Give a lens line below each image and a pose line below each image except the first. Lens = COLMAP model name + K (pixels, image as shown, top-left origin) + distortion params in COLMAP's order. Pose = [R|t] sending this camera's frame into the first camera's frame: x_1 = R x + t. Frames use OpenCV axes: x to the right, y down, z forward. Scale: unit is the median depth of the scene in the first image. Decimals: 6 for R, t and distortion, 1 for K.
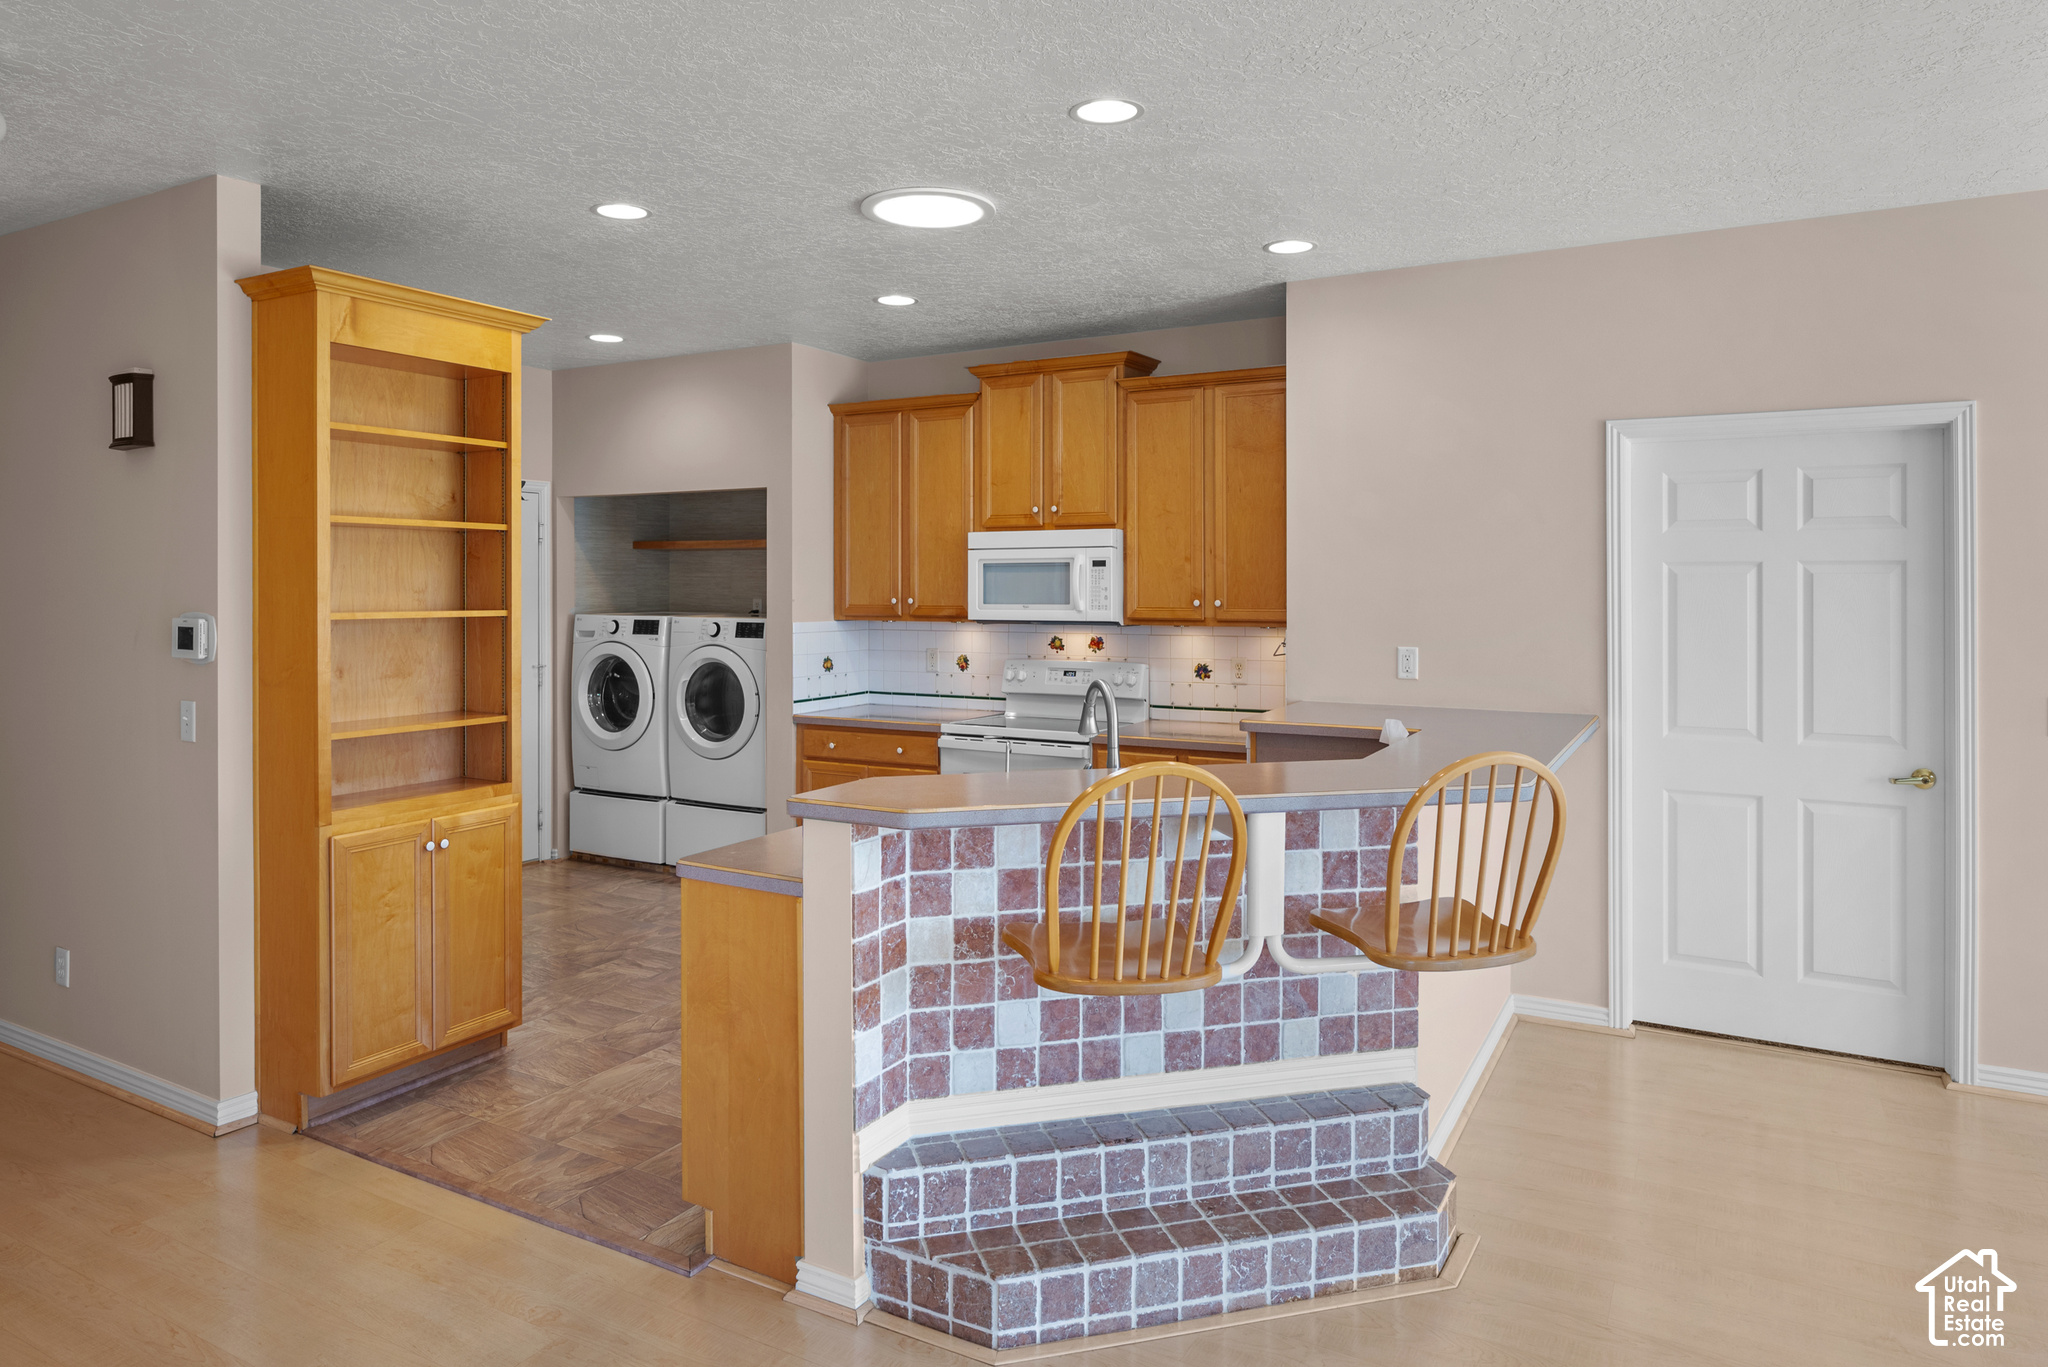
lens RADIAL K [[1251.9, 0, 1023.2], [0, 1251.9, 583.8], [0, 0, 1]] dist [-0.002156, 0.000461]
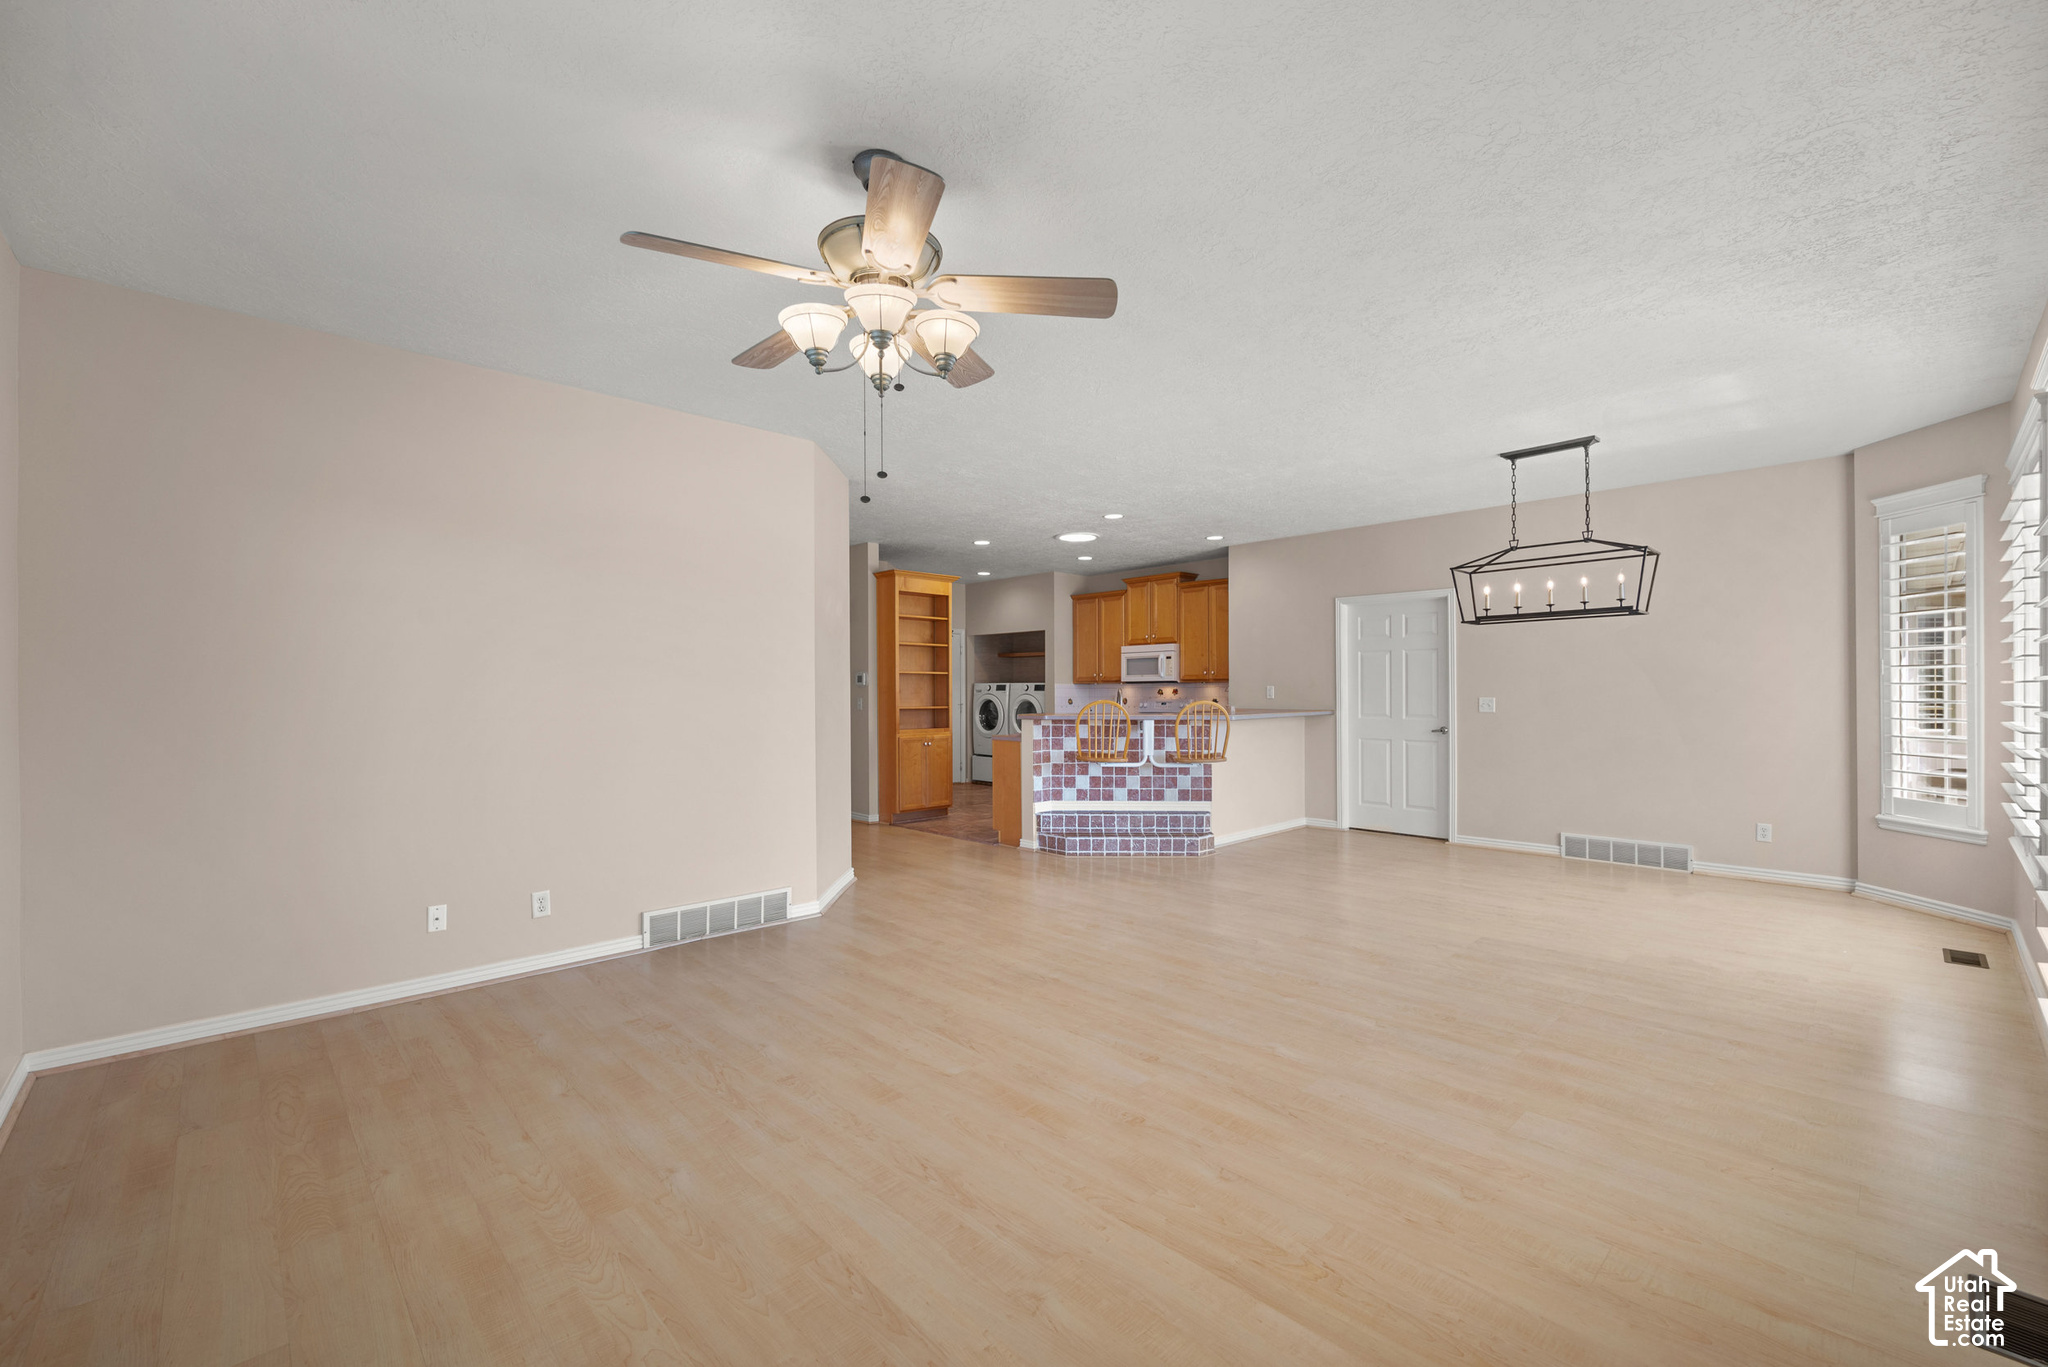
lens RADIAL K [[839.4, 0, 1038.2], [0, 839.4, 691.8], [0, 0, 1]] dist [0.001144, 0.000154]
pose [[0.959174, -0.002257, -0.282806, 0.282292], [0.002543, 0.999997, 0.000645, 0.049941], [0.282804, -0.001338, 0.959177, -0.673468]]
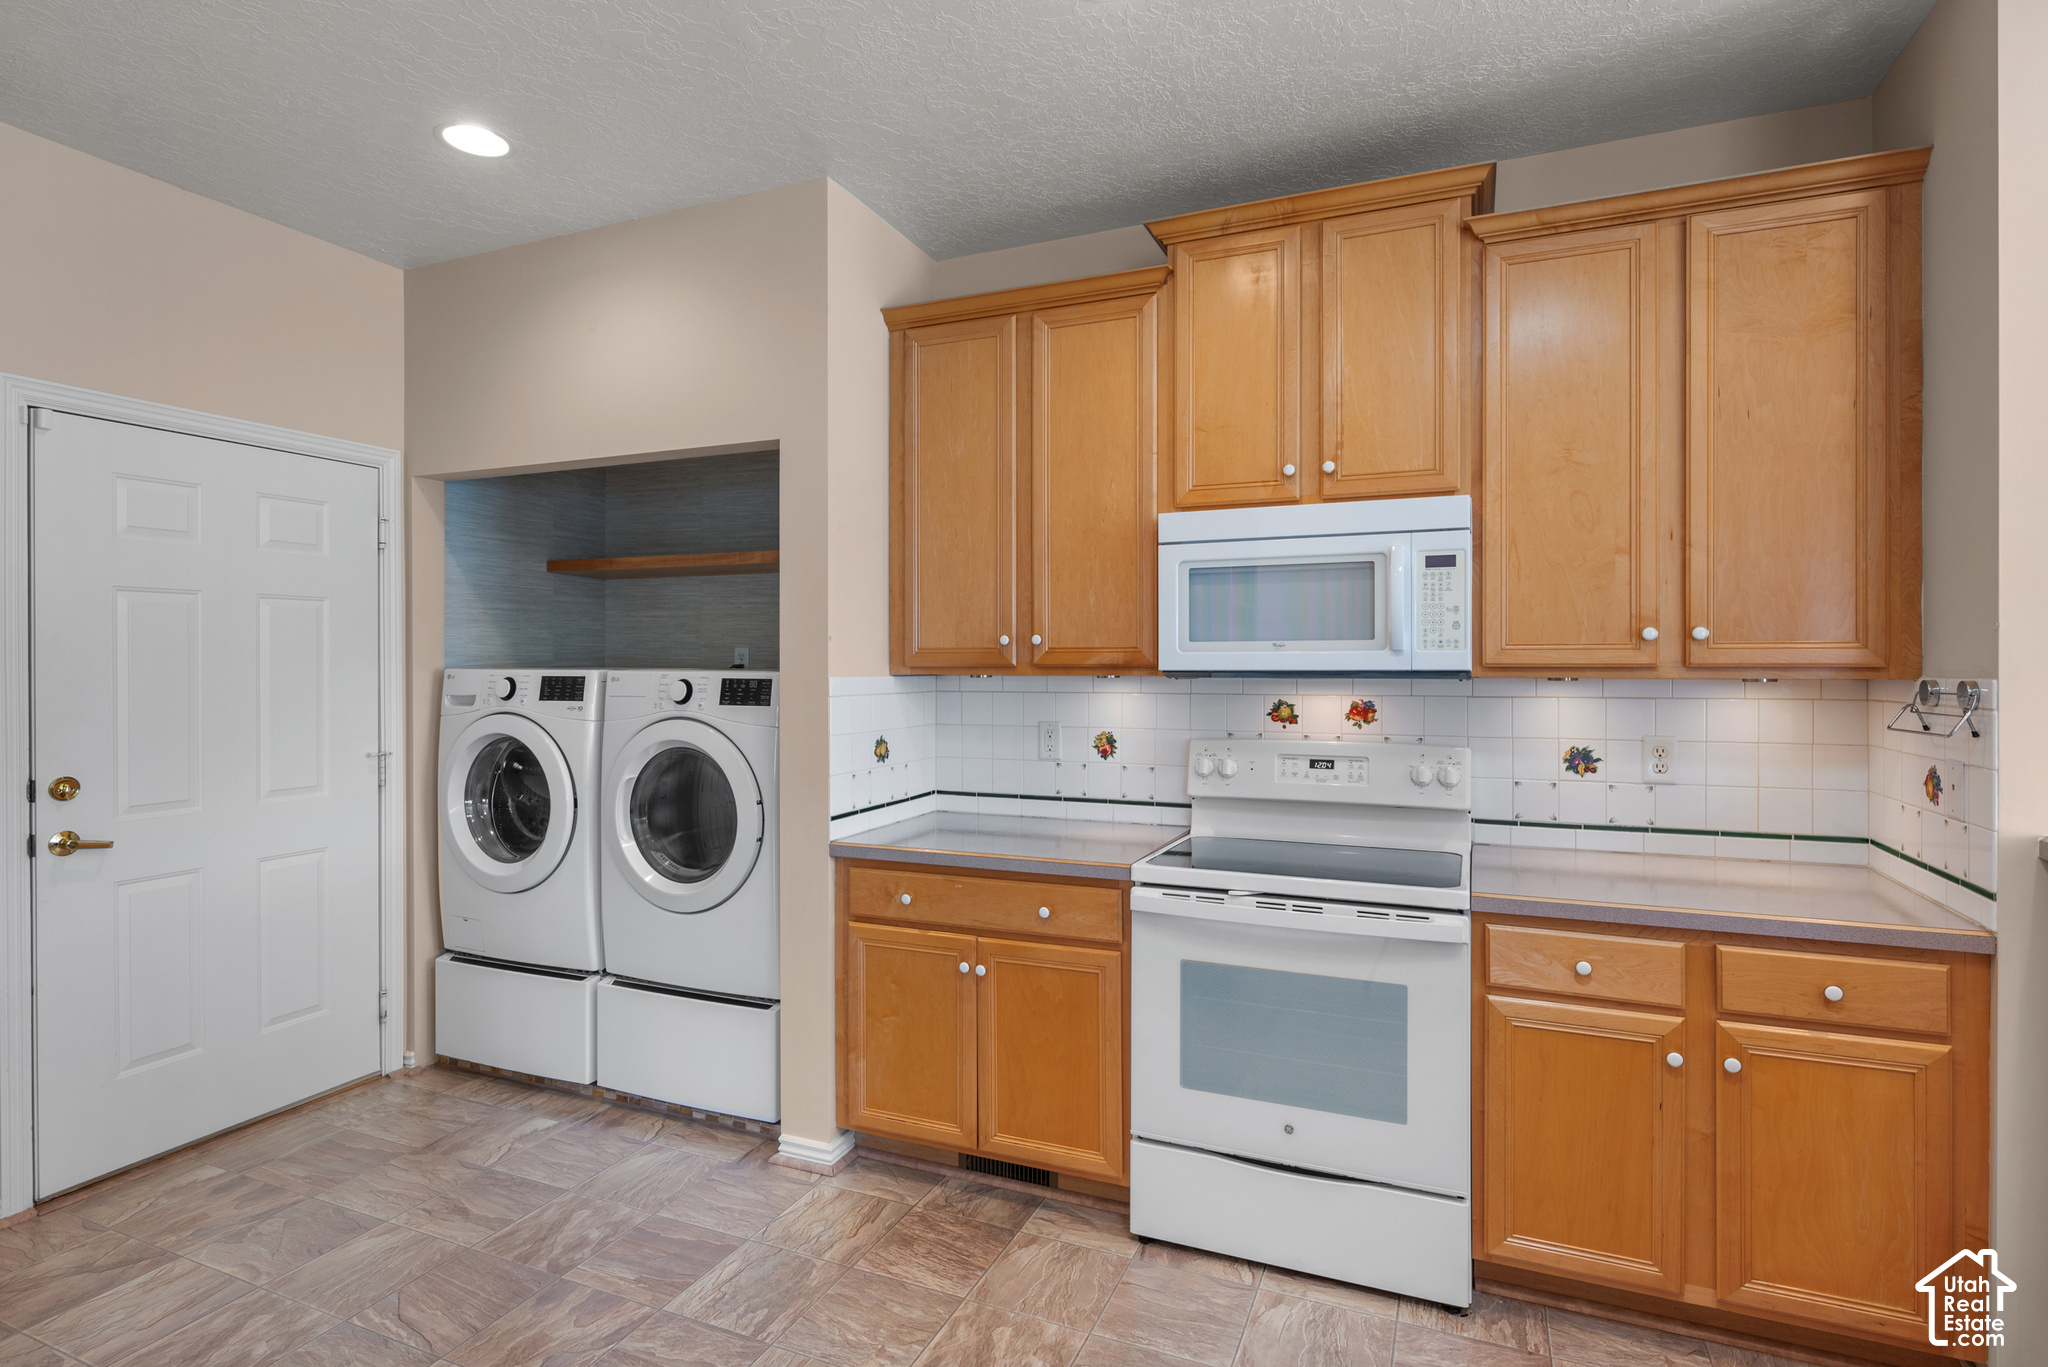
lens RADIAL K [[1015.8, 0, 1028.1], [0, 1015.8, 666.7], [0, 0, 1]] dist [-0.005313, -0.000707]
pose [[0.993751, -0.000253, 0.111619, -0.160099], [-0.000160, 0.999993, 0.003683, 0.026692], [-0.111619, -0.003677, 0.993744, 0.588902]]
